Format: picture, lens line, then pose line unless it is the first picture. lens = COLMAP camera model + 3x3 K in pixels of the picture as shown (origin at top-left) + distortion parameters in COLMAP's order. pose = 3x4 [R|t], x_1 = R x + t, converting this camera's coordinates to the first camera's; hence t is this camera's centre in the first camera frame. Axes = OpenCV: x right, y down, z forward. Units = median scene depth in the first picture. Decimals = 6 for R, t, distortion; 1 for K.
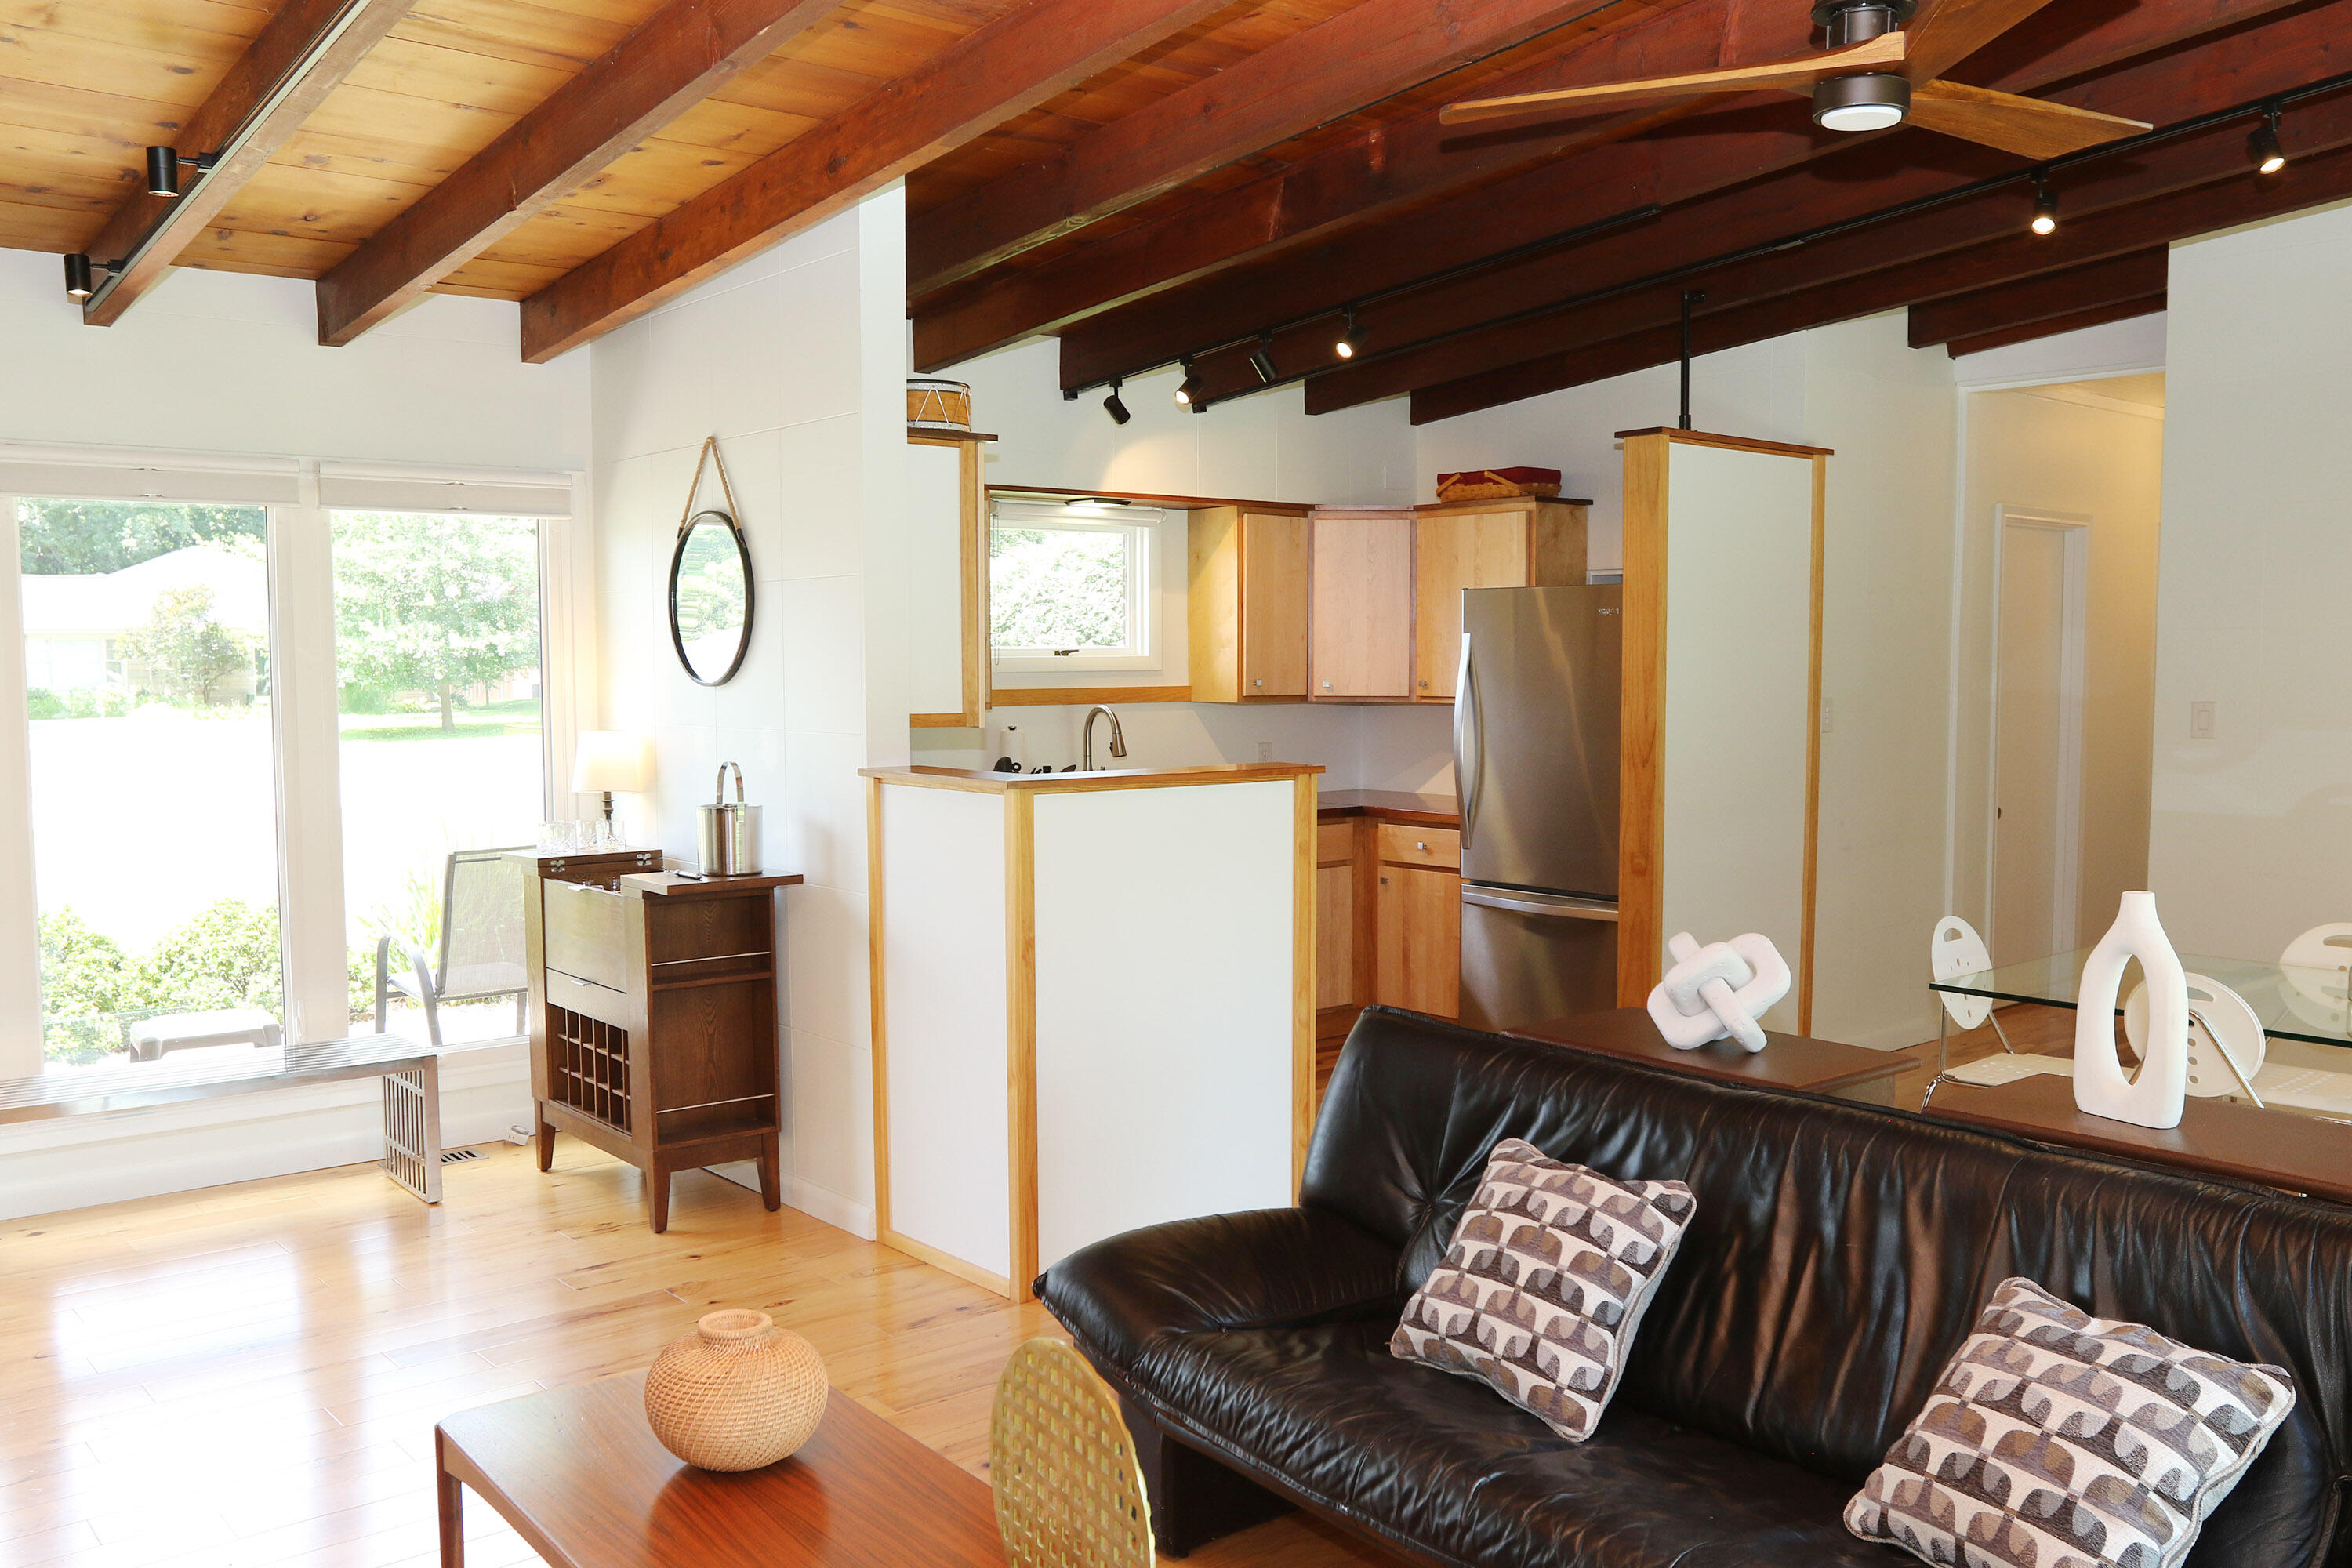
lens RADIAL K [[1943.1, 0, 1174.2], [0, 1943.1, 789.5], [0, 0, 1]] dist [-0.045940, 0.030388]
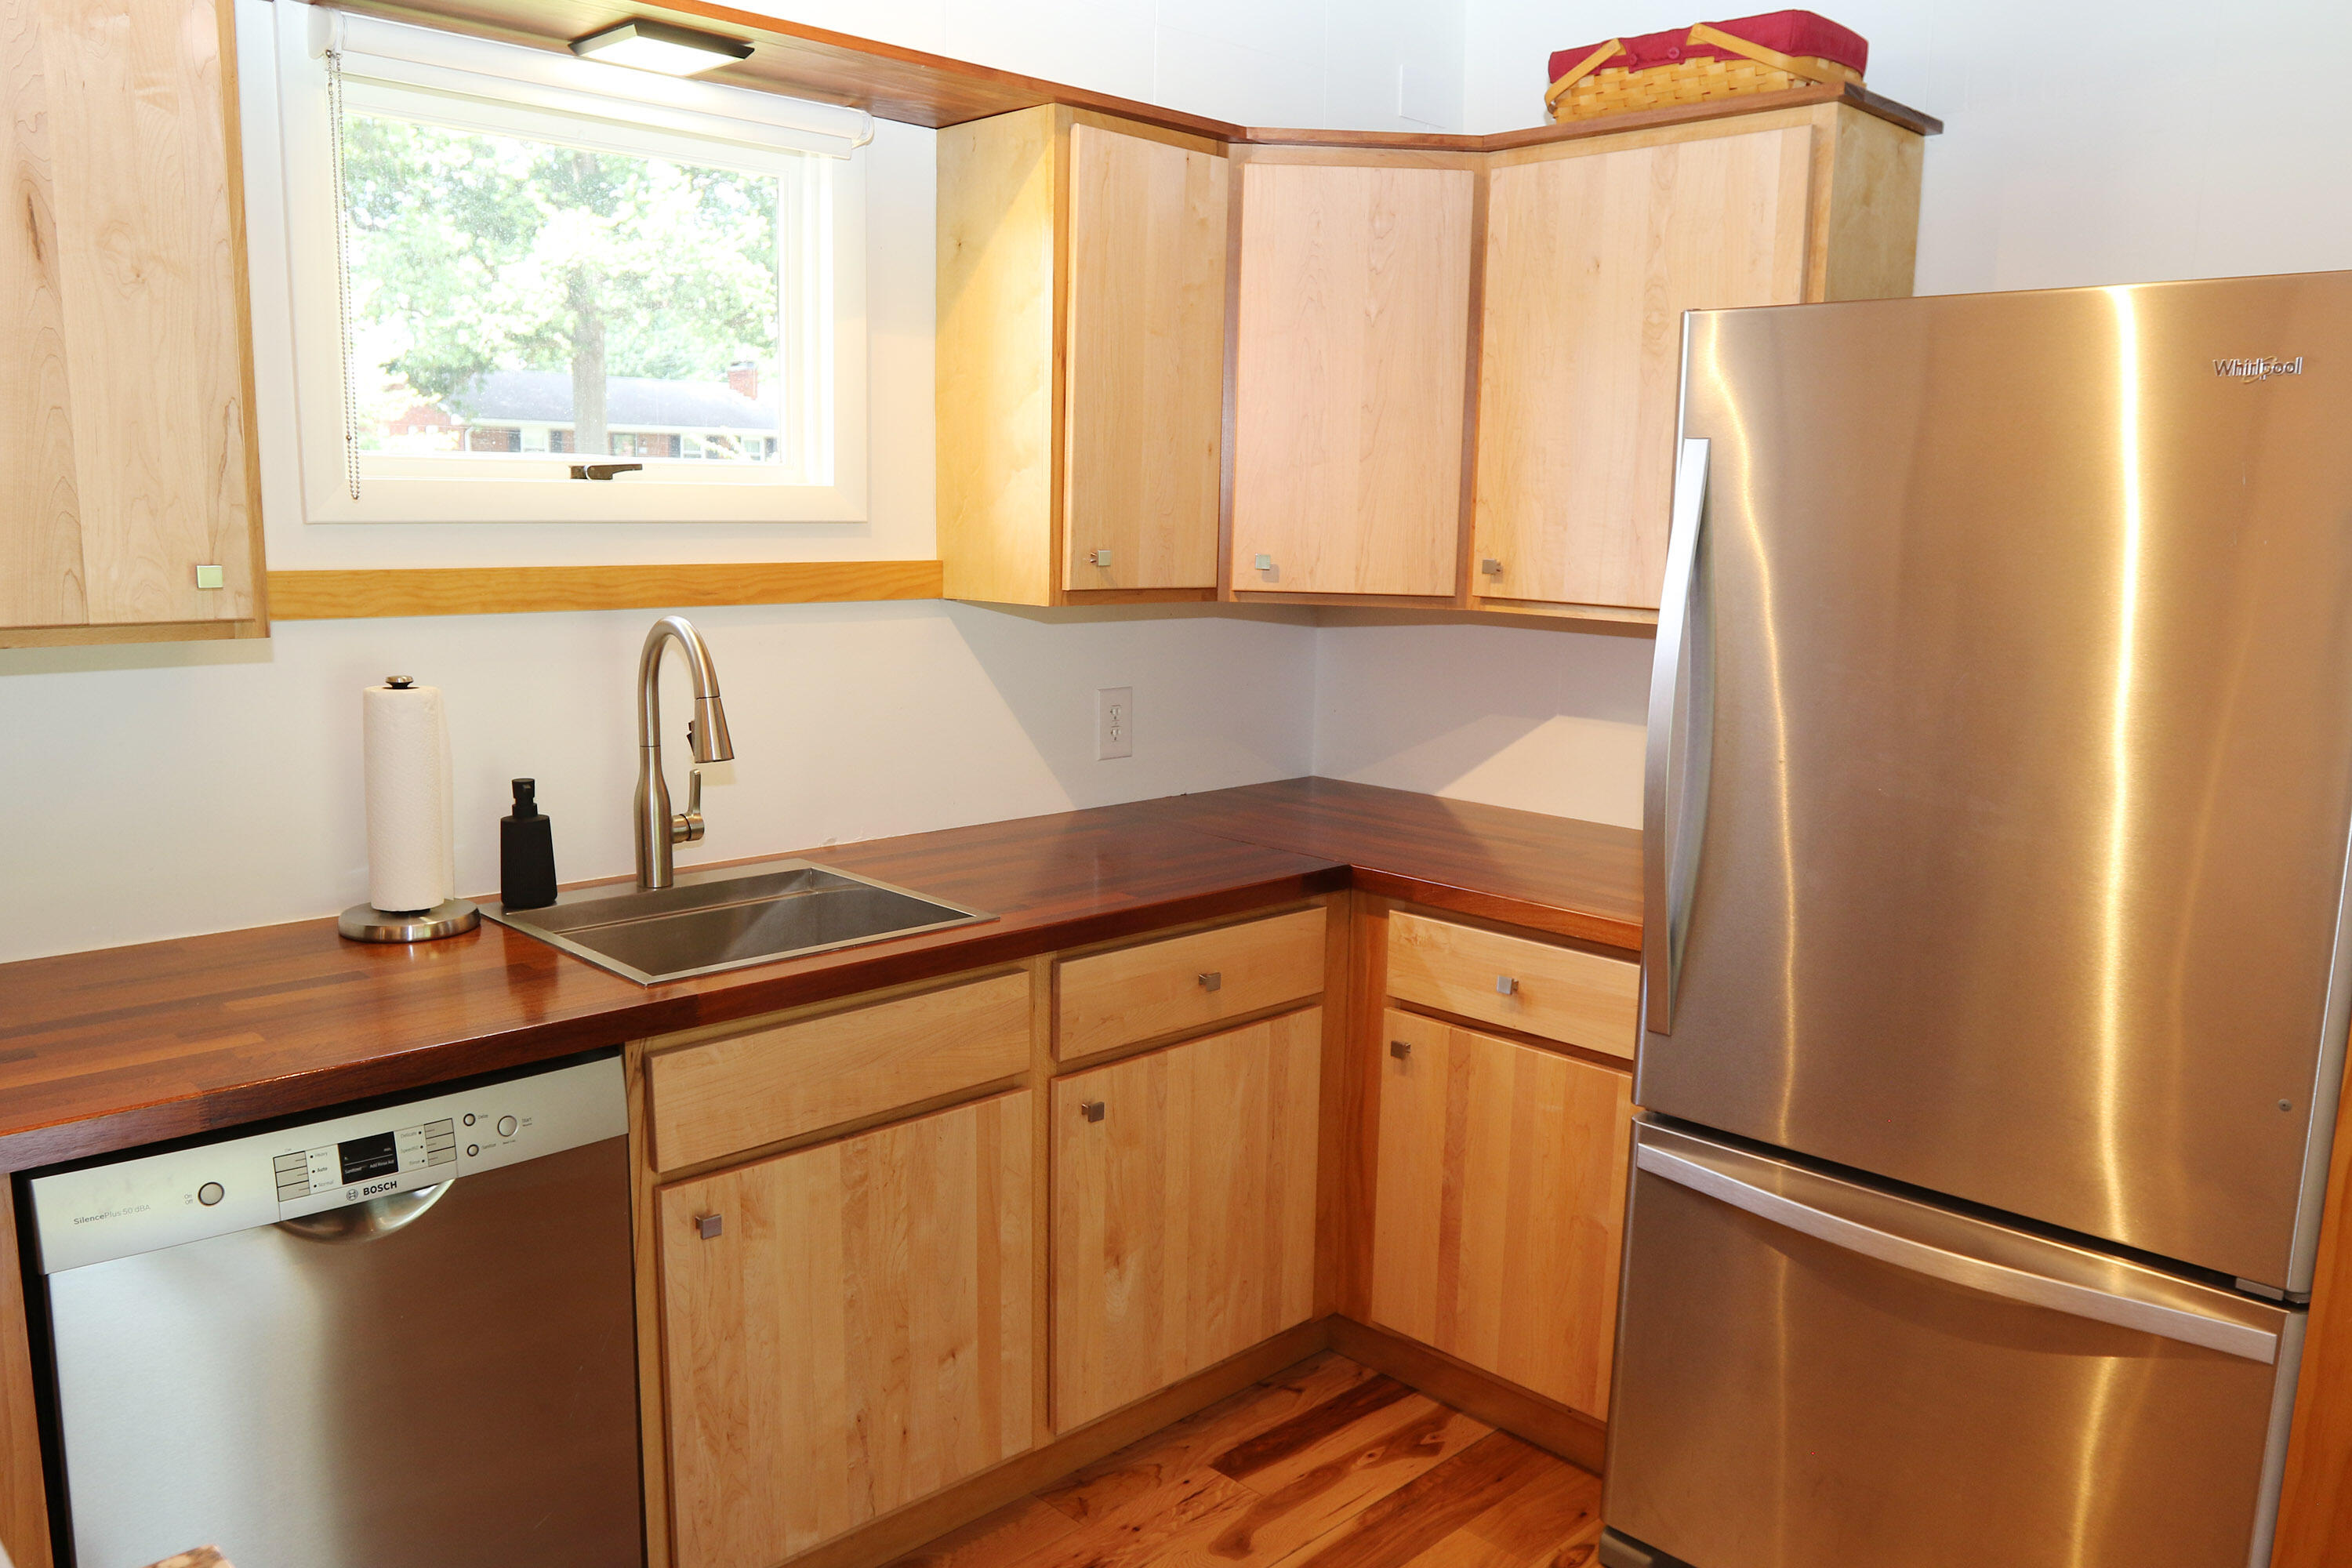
lens RADIAL K [[1756.7, 0, 1189.1], [0, 1756.7, 811.6], [0, 0, 1]] dist [-0.074073, 0.049046]
pose [[0.994886, 0.006819, 0.100778, 0.025010], [-0.017220, 0.994563, 0.102699, -0.040459], [-0.099529, -0.103909, 0.989594, 0.635151]]
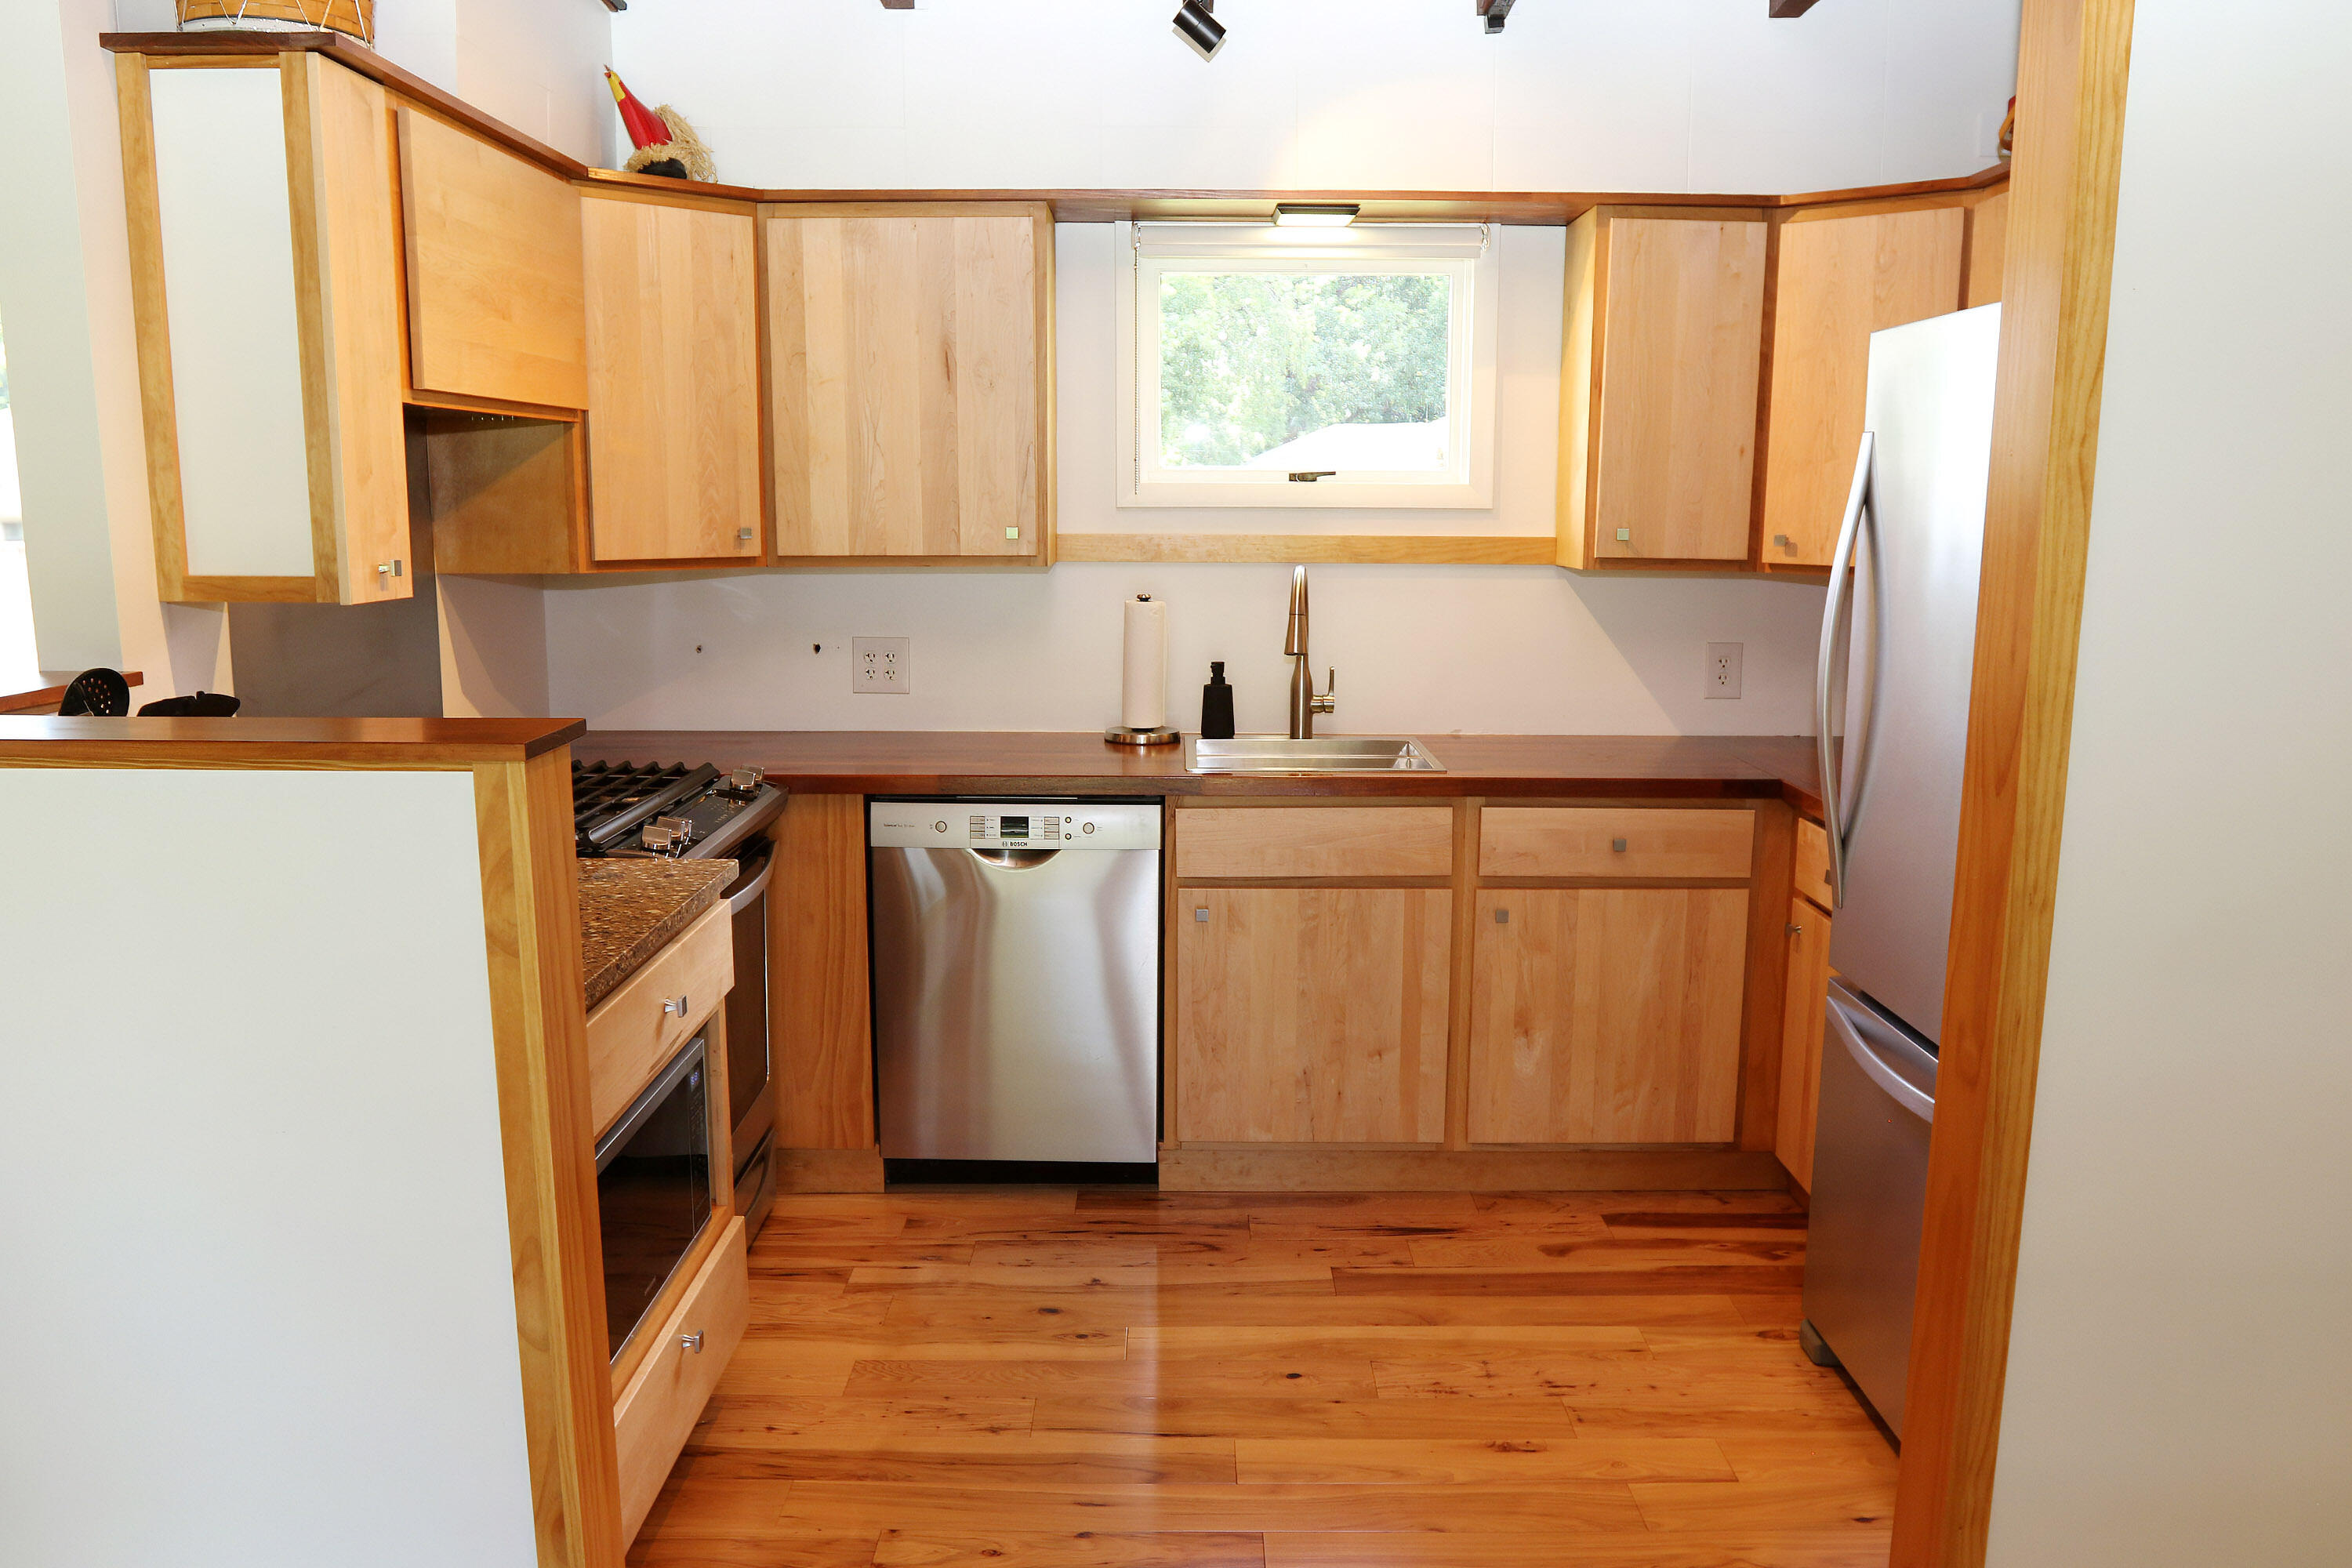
lens RADIAL K [[1756.7, 0, 1182.2], [0, 1756.7, 801.3], [0, 0, 1]] dist [-0.074073, 0.049046]
pose [[0.771594, 0.116902, -0.625281, 0.265975], [-0.052278, 0.991297, 0.120822, -0.033410], [0.633963, -0.060538, 0.770990, 0.540666]]
